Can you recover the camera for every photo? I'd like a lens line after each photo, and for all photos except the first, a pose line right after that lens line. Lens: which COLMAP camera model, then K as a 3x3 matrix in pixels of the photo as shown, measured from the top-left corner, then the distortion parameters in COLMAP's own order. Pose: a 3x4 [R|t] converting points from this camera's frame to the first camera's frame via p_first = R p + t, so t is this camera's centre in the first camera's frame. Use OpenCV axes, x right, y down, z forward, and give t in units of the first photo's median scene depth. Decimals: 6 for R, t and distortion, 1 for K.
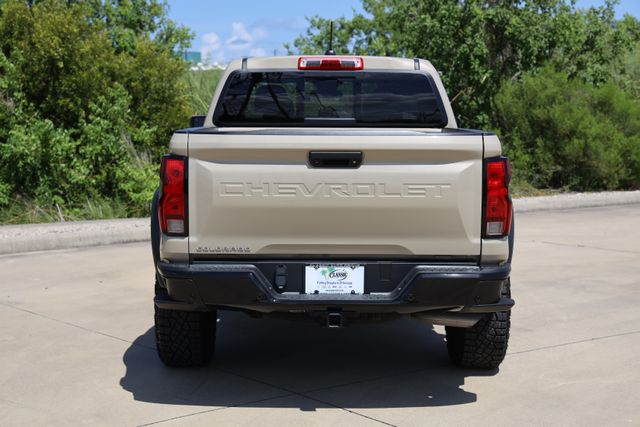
lens RADIAL K [[1072.5, 0, 319.0], [0, 1072.5, 213.6], [0, 0, 1]] dist [0.102165, 0.000000]
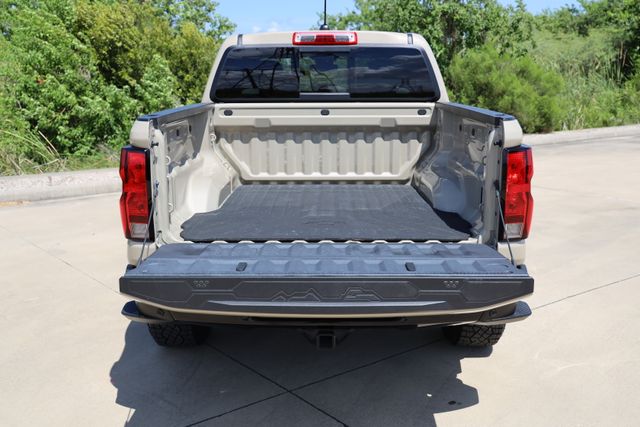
lens RADIAL K [[657.2, 0, 318.6], [0, 657.2, 213.2], [0, 0, 1]] dist [0.033909, 0.000000]
pose [[0.999886, -0.006039, -0.013827, 0.012461], [0.007525, 0.993896, 0.110068, -0.044210], [0.013078, -0.110159, 0.993828, 0.363258]]
